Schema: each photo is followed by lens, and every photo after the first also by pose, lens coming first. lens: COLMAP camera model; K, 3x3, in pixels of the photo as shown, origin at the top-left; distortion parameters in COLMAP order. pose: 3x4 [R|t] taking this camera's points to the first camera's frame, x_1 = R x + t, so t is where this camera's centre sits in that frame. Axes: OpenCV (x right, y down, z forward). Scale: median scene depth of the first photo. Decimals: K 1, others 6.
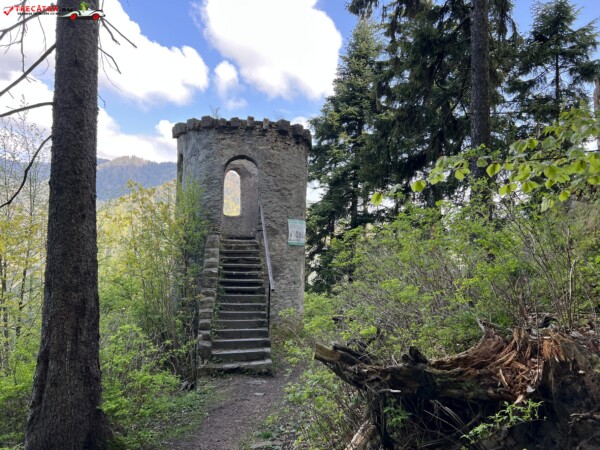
lens RADIAL K [[451.5, 0, 298.7], [0, 451.5, 226.5], [0, 0, 1]] dist [0.058018, -0.067862]
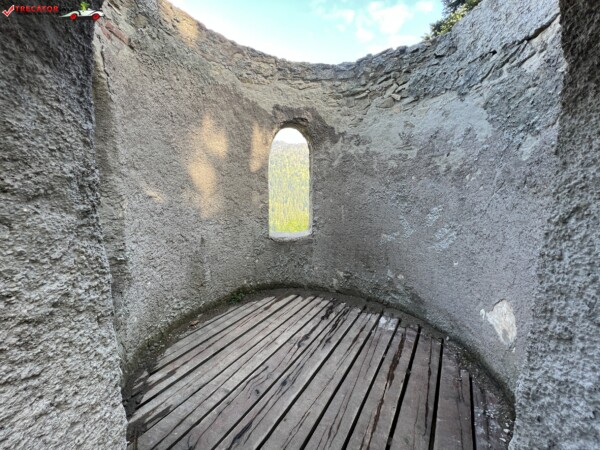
lens RADIAL K [[239.0, 0, 300.1], [0, 239.0, 225.8], [0, 0, 1]] dist [0.000250, -0.000583]
pose [[0.982134, 0.024418, -0.186592, -0.121426], [0.015856, 0.977282, 0.211351, -0.104778], [0.187513, -0.210533, 0.959434, 0.993766]]
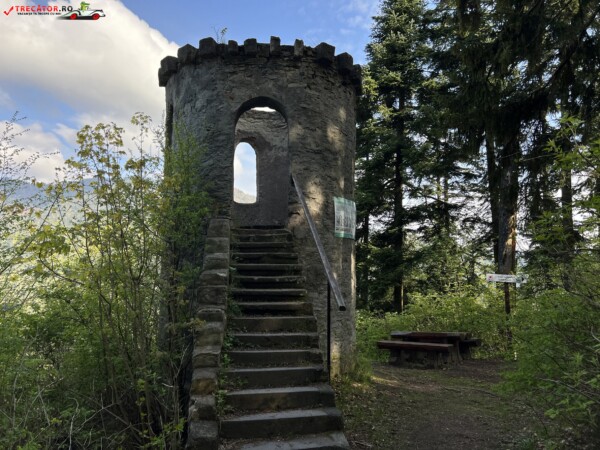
lens RADIAL K [[451.5, 0, 297.1], [0, 451.5, 230.0], [0, 0, 1]] dist [0.058018, -0.067862]
pose [[0.999689, -0.016677, -0.018549, -0.067660], [0.016184, 0.999520, -0.026422, 0.048913], [0.018981, 0.026113, 0.999479, 0.362377]]
